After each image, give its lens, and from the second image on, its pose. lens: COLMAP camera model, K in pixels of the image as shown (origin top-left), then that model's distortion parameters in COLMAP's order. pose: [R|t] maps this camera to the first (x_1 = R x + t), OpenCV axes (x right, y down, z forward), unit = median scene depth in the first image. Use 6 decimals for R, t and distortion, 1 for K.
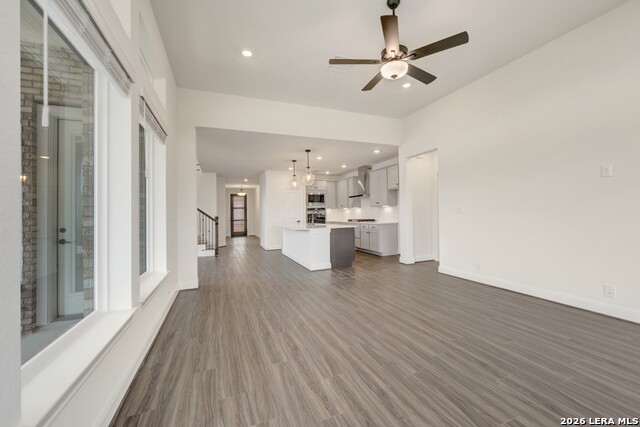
lens RADIAL K [[255.3, 0, 321.8], [0, 255.3, 209.3], [0, 0, 1]] dist [0.000619, -0.000104]
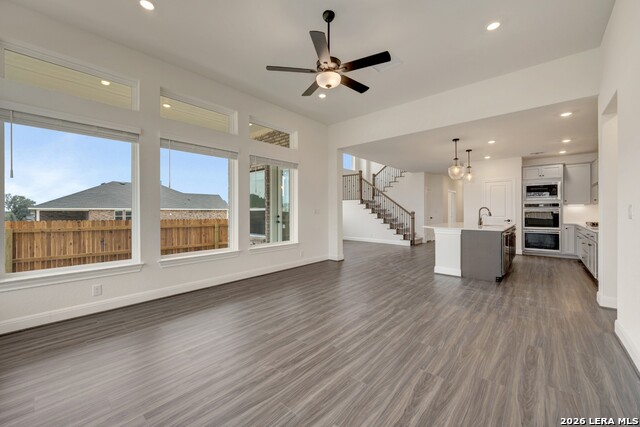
lens RADIAL K [[247.5, 0, 327.1], [0, 247.5, 211.1], [0, 0, 1]] dist [0.001410, 0.000073]
pose [[0.466017, 0.023864, -0.884454, 0.848092], [0.004055, 0.999568, 0.029106, -0.017665], [0.884767, -0.017150, 0.465719, 0.352535]]
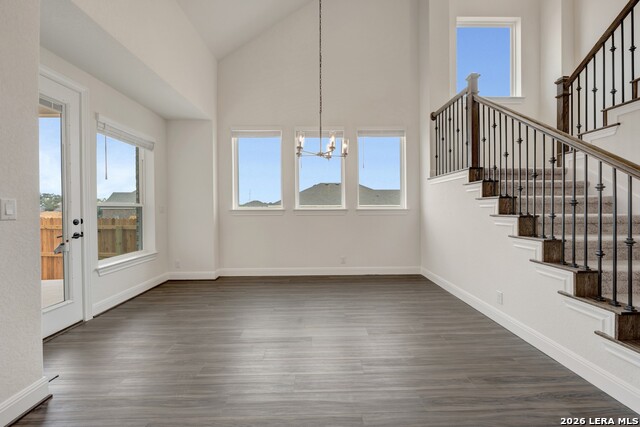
lens RADIAL K [[255.3, 0, 321.8], [0, 255.3, 209.3], [0, 0, 1]] dist [0.000619, -0.000104]
pose [[-0.348674, 0.033444, -0.936647, -0.459517], [0.030094, 0.999247, 0.024476, 0.038001], [0.936761, -0.019653, -0.349418, 1.834827]]
